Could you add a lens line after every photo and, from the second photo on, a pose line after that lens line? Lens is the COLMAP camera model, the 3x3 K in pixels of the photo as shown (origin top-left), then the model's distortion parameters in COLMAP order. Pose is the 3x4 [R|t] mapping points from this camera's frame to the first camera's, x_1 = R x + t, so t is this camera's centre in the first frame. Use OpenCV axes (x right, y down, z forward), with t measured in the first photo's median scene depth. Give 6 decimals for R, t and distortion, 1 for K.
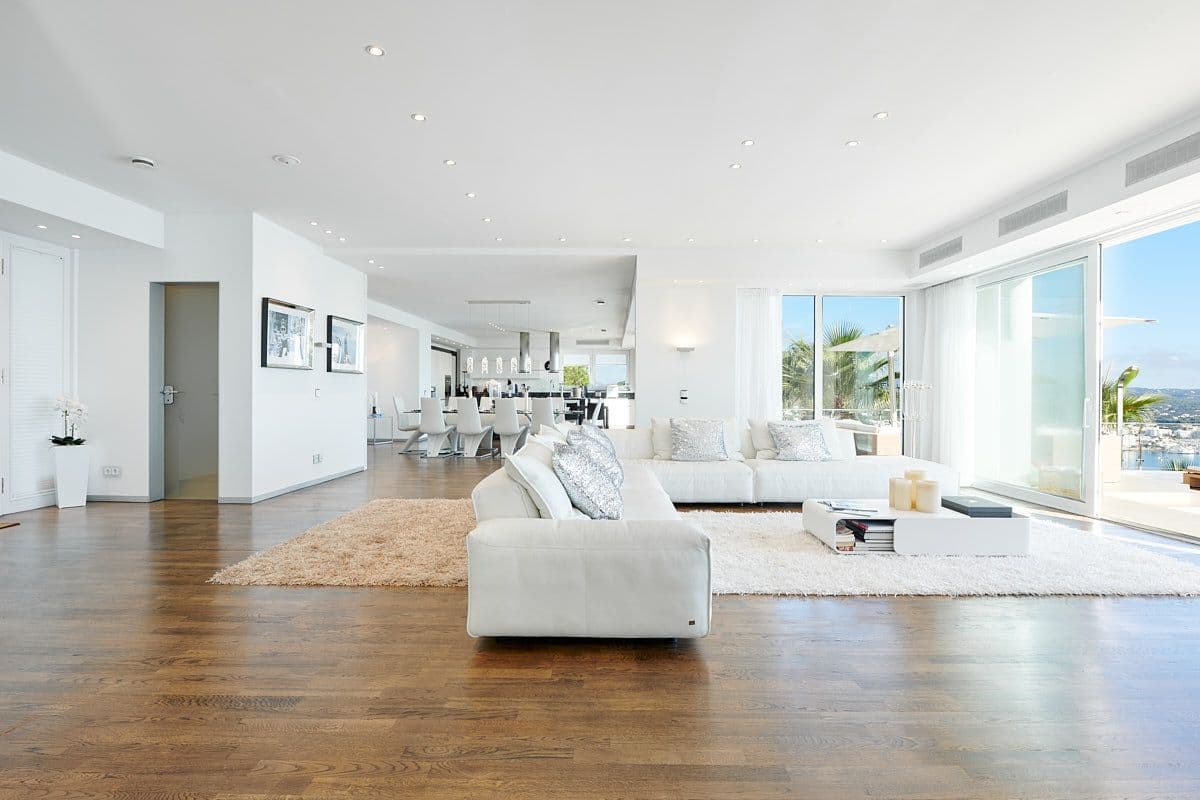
lens RADIAL K [[570.6, 0, 600.0], [0, 570.6, 400.0], [0, 0, 1]] dist [-0.000095, -0.000062]
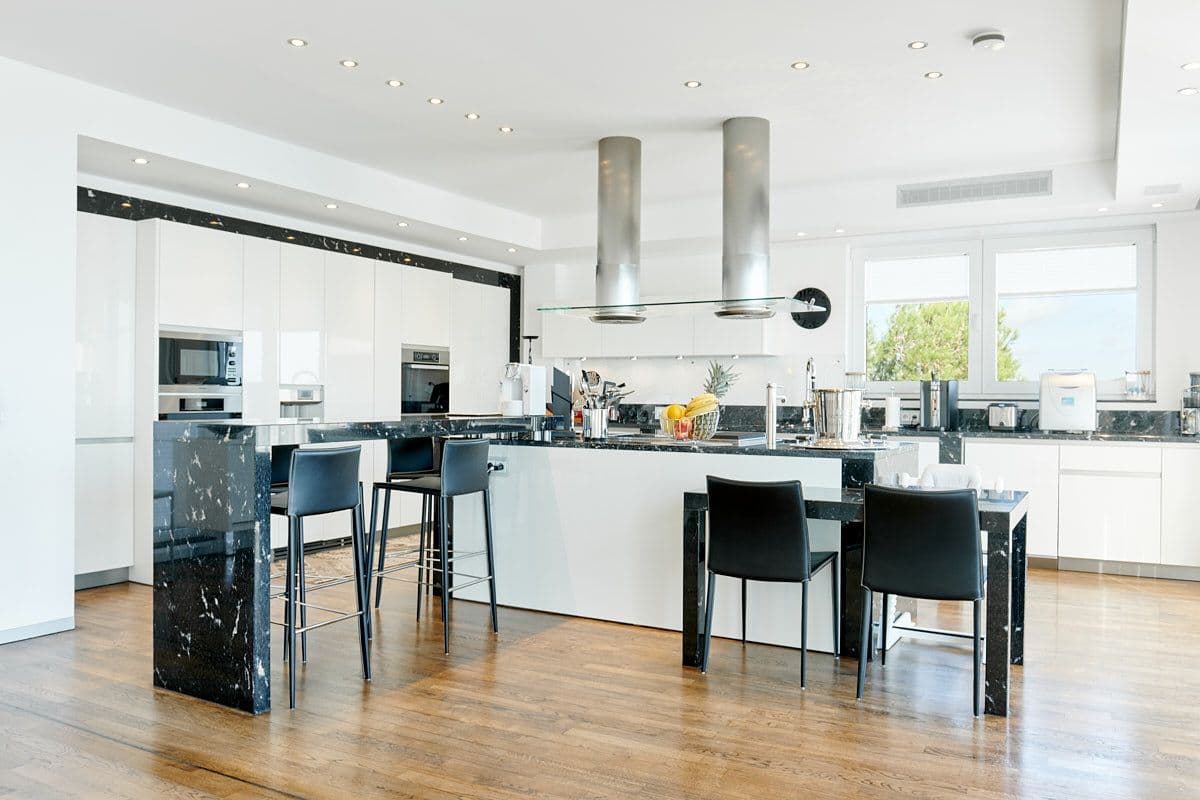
lens RADIAL K [[911.6, 0, 612.6], [0, 911.6, 397.0], [0, 0, 1]] dist [-0.029397, -0.002794]
pose [[0.886417, 0.004494, -0.462866, 0.029235], [-0.010945, 0.999877, -0.011253, -0.013370], [0.462758, 0.015041, 0.886357, 0.635744]]
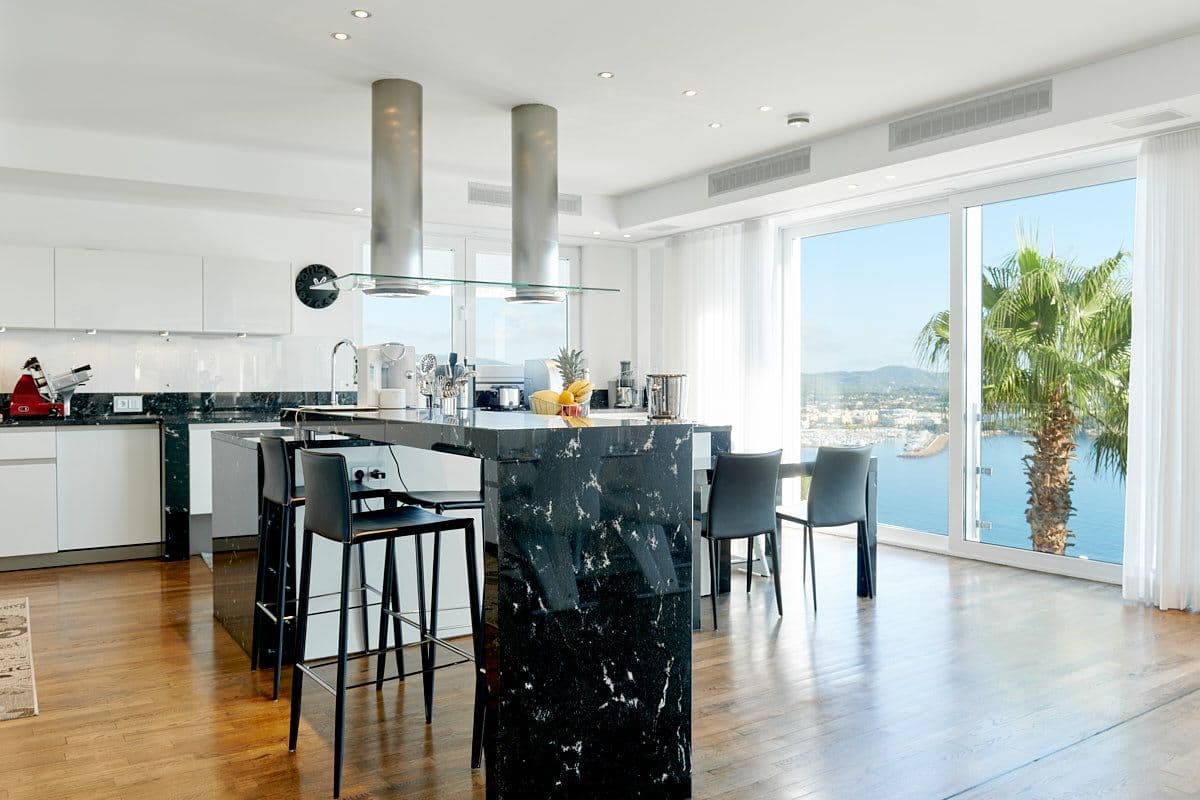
lens RADIAL K [[911.6, 0, 612.6], [0, 911.6, 397.0], [0, 0, 1]] dist [-0.029397, -0.002794]
pose [[0.824935, -0.014075, 0.565052, -0.226682], [0.010967, 0.999900, 0.008895, -0.014559], [-0.565121, -0.001141, 0.825007, 0.657232]]
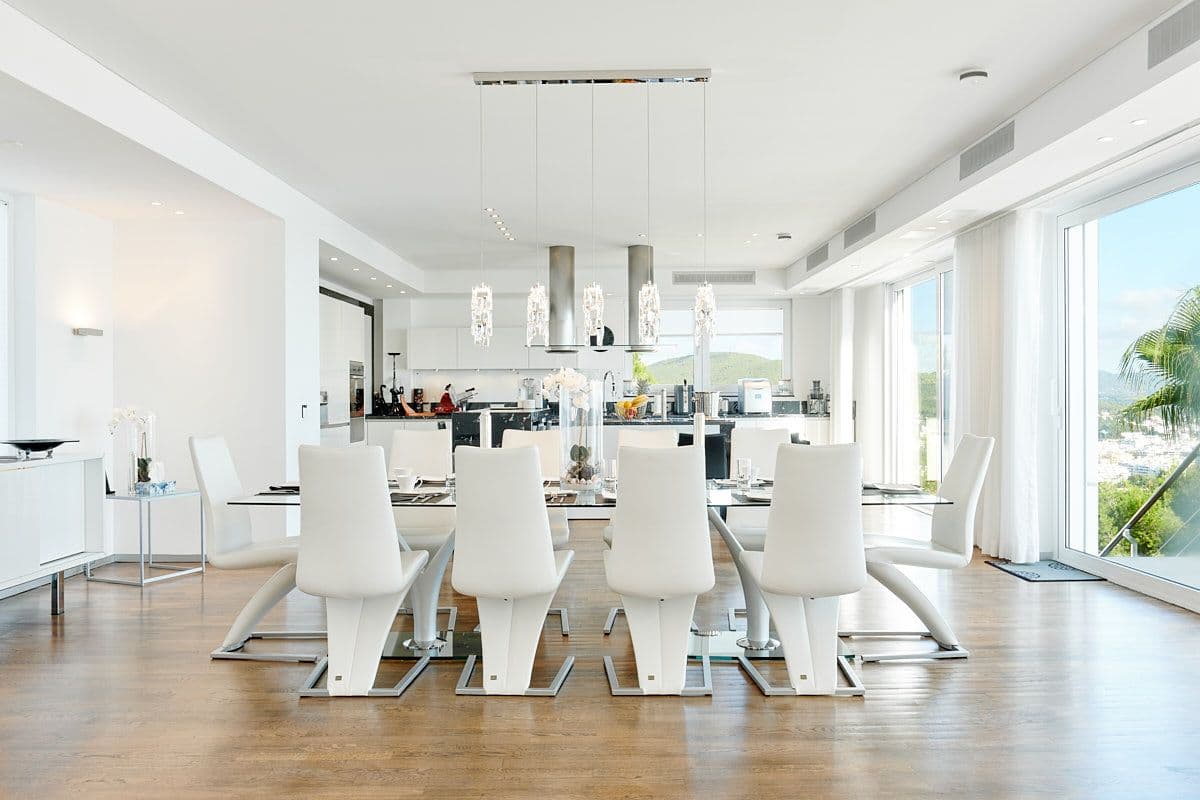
lens RADIAL K [[959.5, 0, 600.0], [0, 959.5, 400.0], [0, 0, 1]] dist [-0.000304, -0.000094]
pose [[0.999859, -0.007566, 0.015000, -0.108210], [0.007683, 0.999940, -0.007808, -0.010407], [-0.014940, 0.007923, 0.999857, 0.332168]]
